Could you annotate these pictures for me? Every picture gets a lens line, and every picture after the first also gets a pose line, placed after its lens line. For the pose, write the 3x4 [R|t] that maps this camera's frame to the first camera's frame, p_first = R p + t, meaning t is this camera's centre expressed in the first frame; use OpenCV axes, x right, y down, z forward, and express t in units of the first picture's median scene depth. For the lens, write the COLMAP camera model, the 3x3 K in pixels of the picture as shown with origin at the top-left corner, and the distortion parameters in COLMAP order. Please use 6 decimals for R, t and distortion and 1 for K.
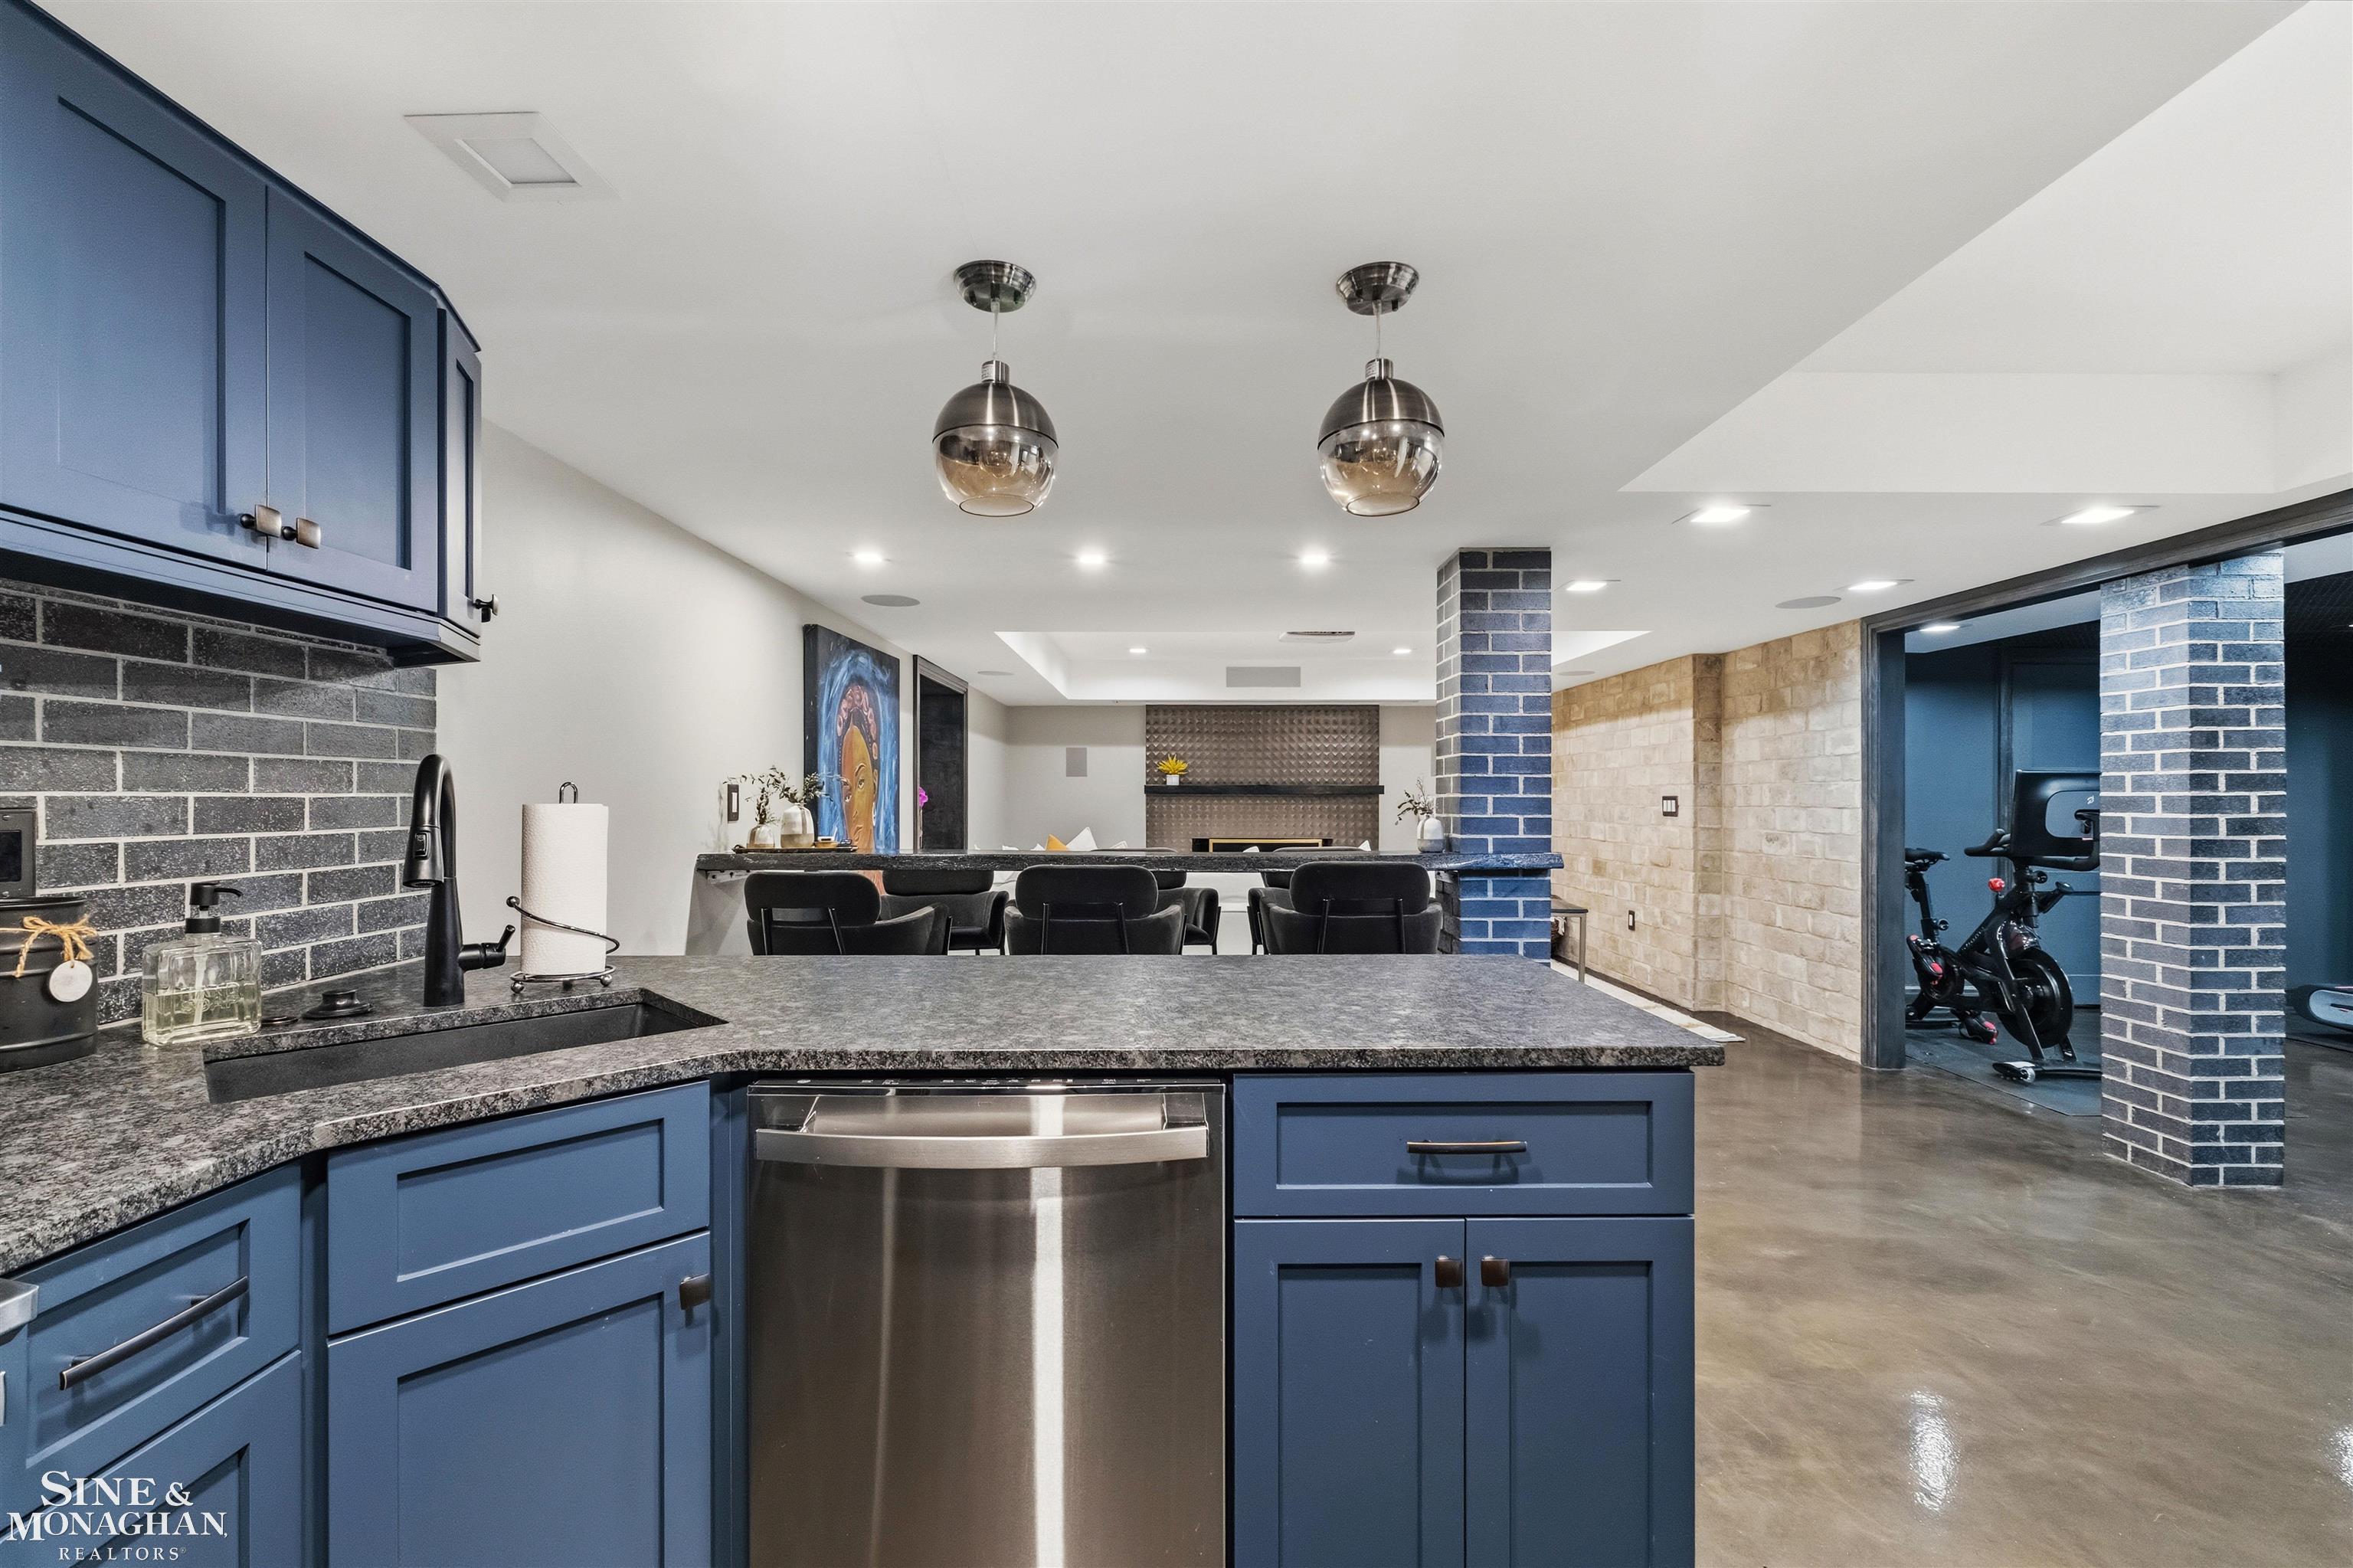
lens RADIAL K [[995.4, 0, 1176.6], [0, 995.4, 799.7], [0, 0, 1]] dist [-0.003379, 0.000179]
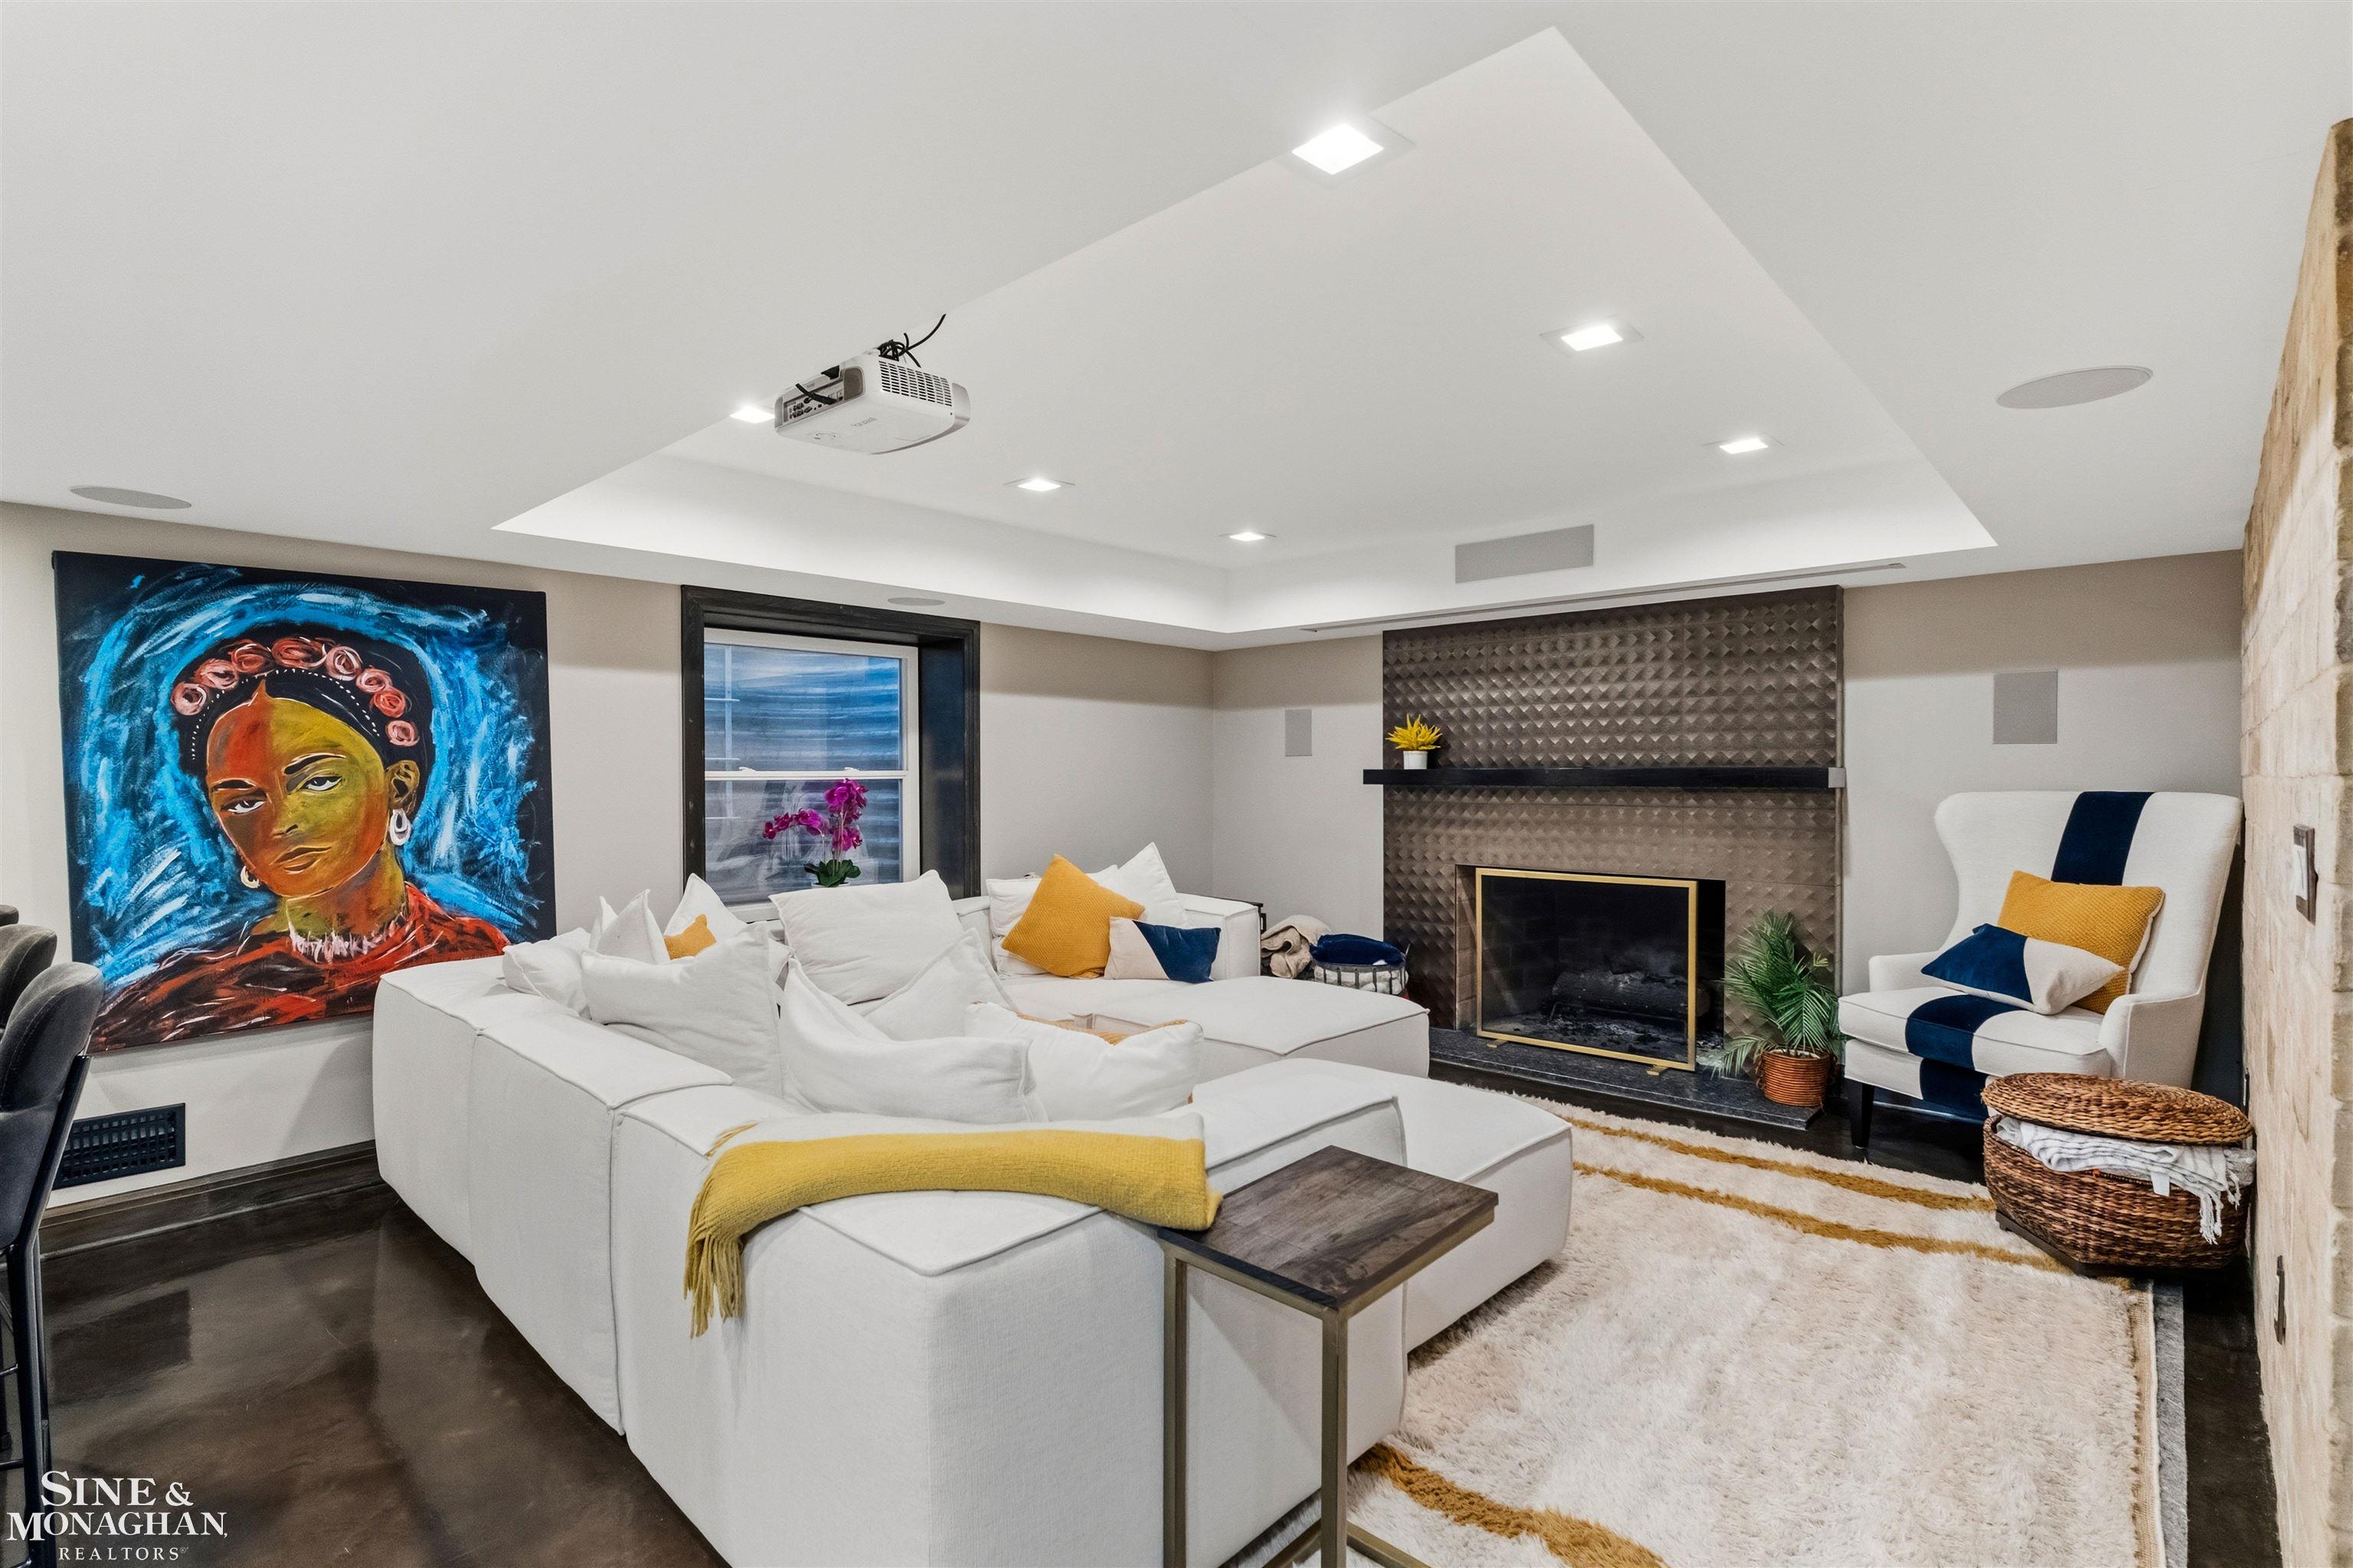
lens RADIAL K [[1118.1, 0, 1181.2], [0, 1118.1, 808.1], [0, 0, 1]] dist [0.003349, -0.000011]
pose [[0.736660, 0.019883, -0.675971, 0.842677], [0.000510, 0.999551, 0.029956, -0.029954], [0.676263, -0.022412, 0.736319, 1.131393]]
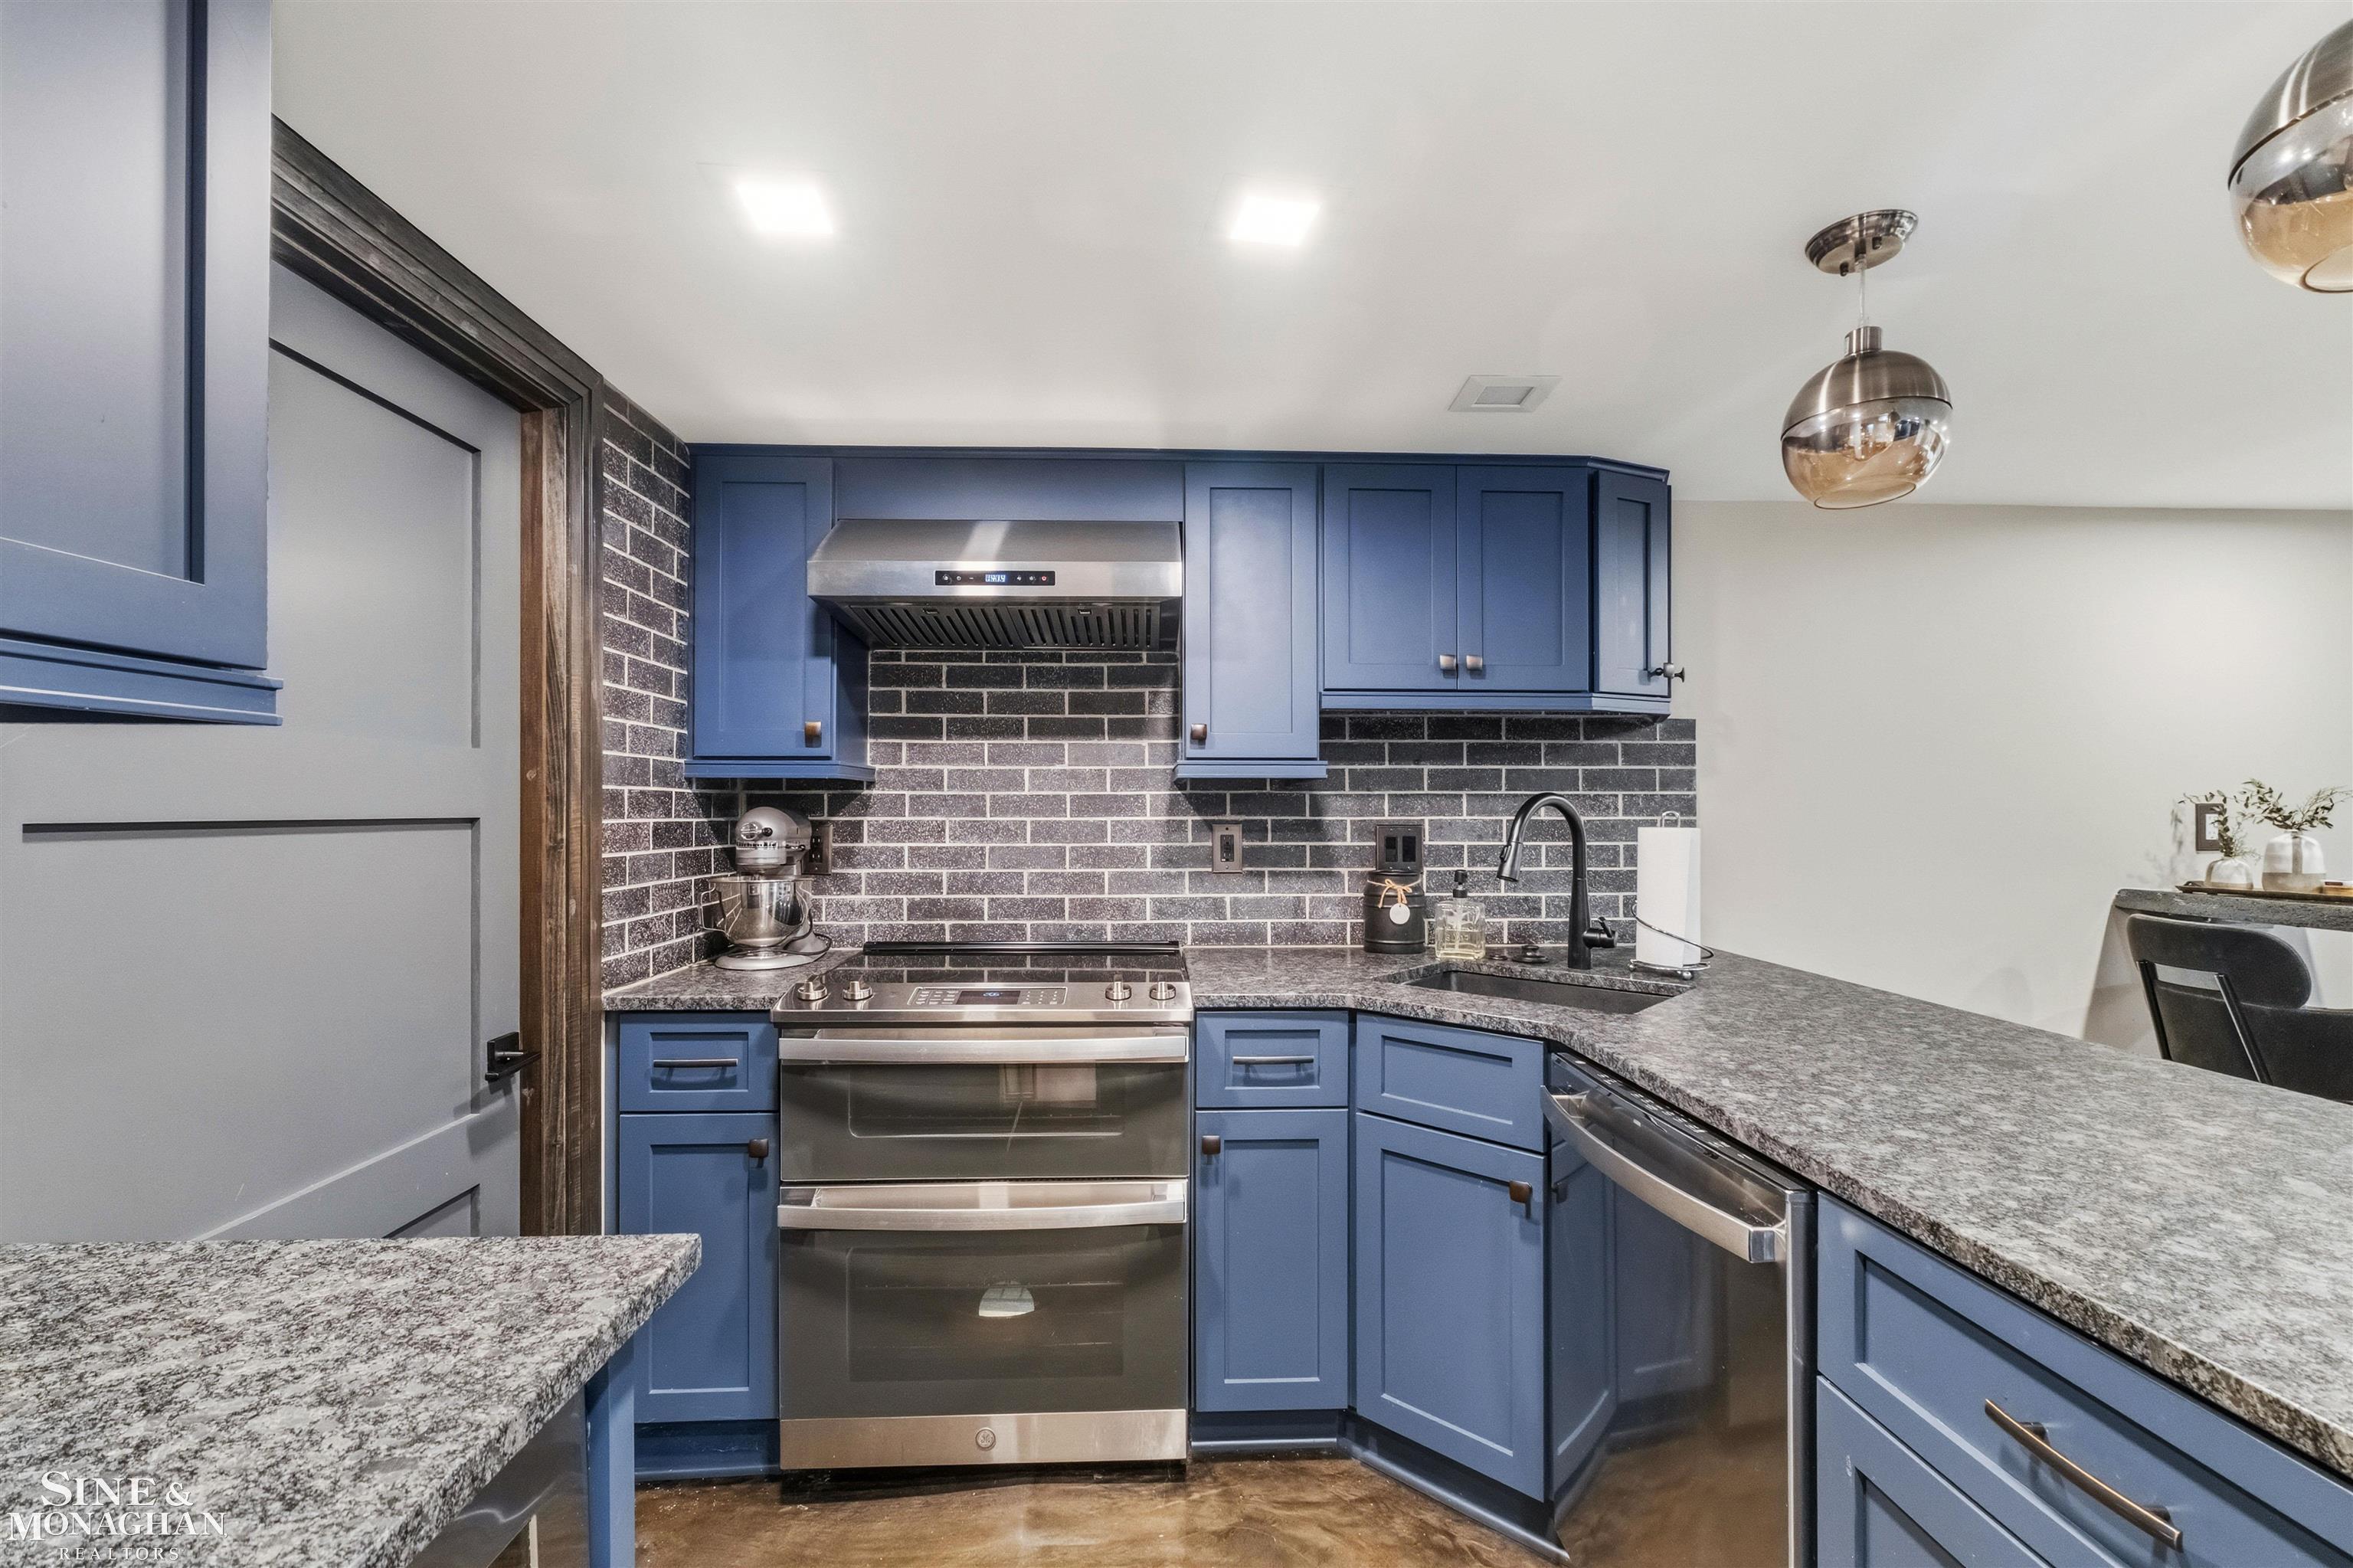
lens RADIAL K [[1014.9, 0, 1176.8], [0, 1014.9, 785.1], [0, 0, 1]] dist [0.001557, 0.000423]
pose [[0.035988, -0.021846, -0.999113, 0.315766], [-0.003375, 0.999753, -0.021981, -0.009456], [0.999347, 0.004163, 0.035905, 0.170988]]
